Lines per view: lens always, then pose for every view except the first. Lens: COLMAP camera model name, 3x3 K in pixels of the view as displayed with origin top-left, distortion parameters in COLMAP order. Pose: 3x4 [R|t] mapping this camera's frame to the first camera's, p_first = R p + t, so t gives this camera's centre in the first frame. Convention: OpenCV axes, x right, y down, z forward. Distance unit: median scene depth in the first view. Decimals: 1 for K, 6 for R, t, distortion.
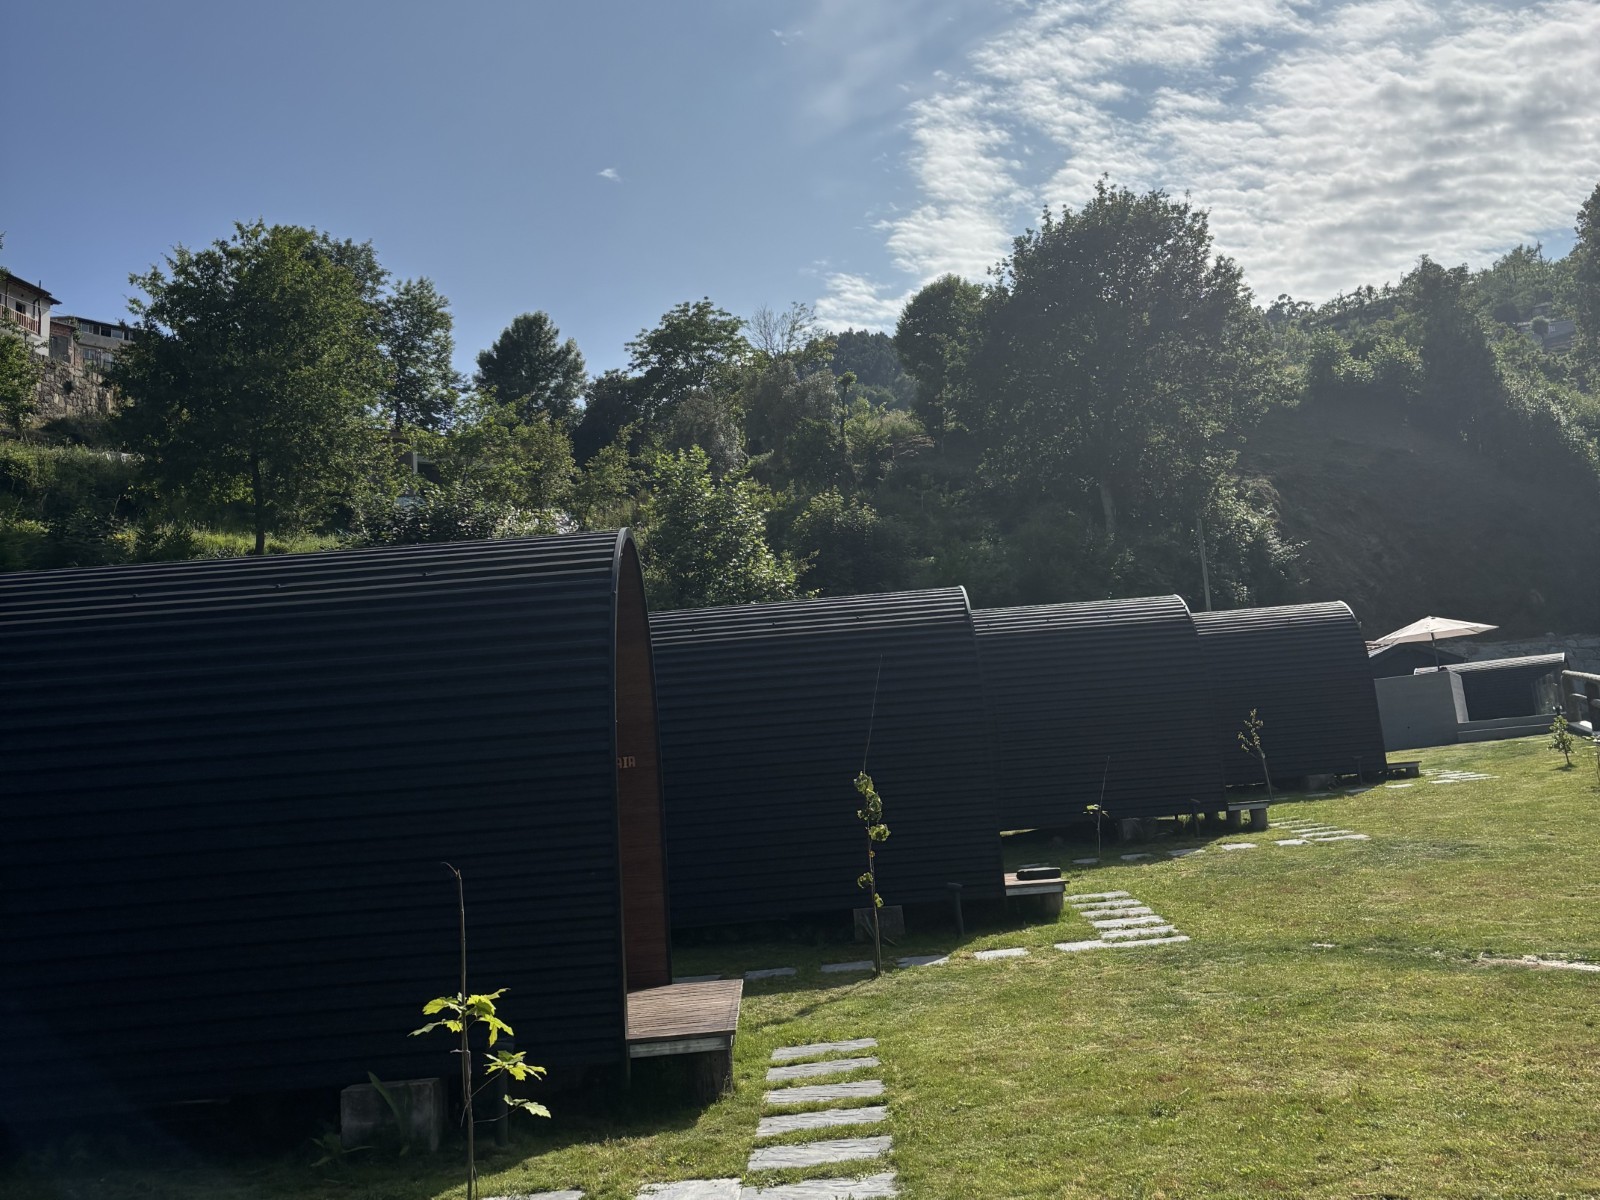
lens RADIAL K [[1203.2, 0, 799.4], [0, 1203.2, 598.0], [0, 0, 1]] dist [0.006653, 0.002062]
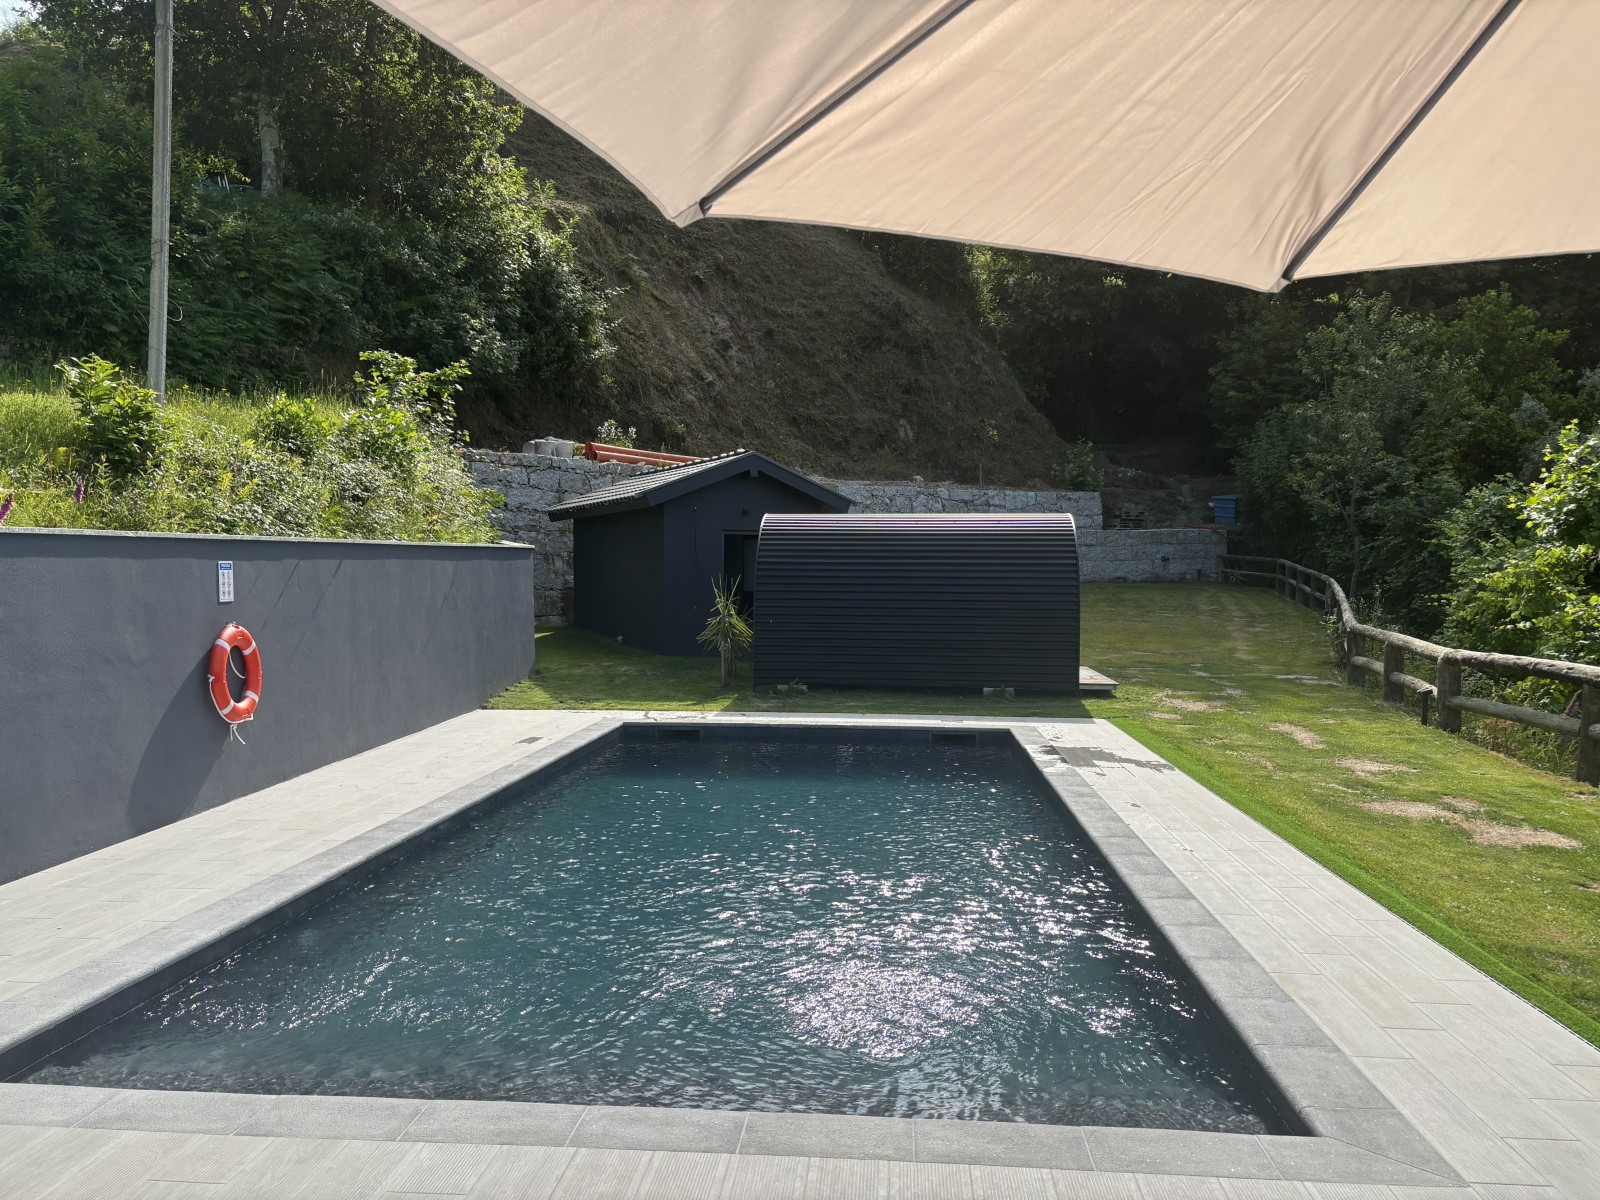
lens RADIAL K [[1203.2, 0, 798.9], [0, 1203.2, 600.2], [0, 0, 1]] dist [0.006653, 0.002062]
pose [[0.865566, 0.053622, 0.497916, 0.190709], [-0.132340, 0.983398, 0.124152, 0.019561], [-0.482993, -0.173355, 0.858292, 0.379918]]
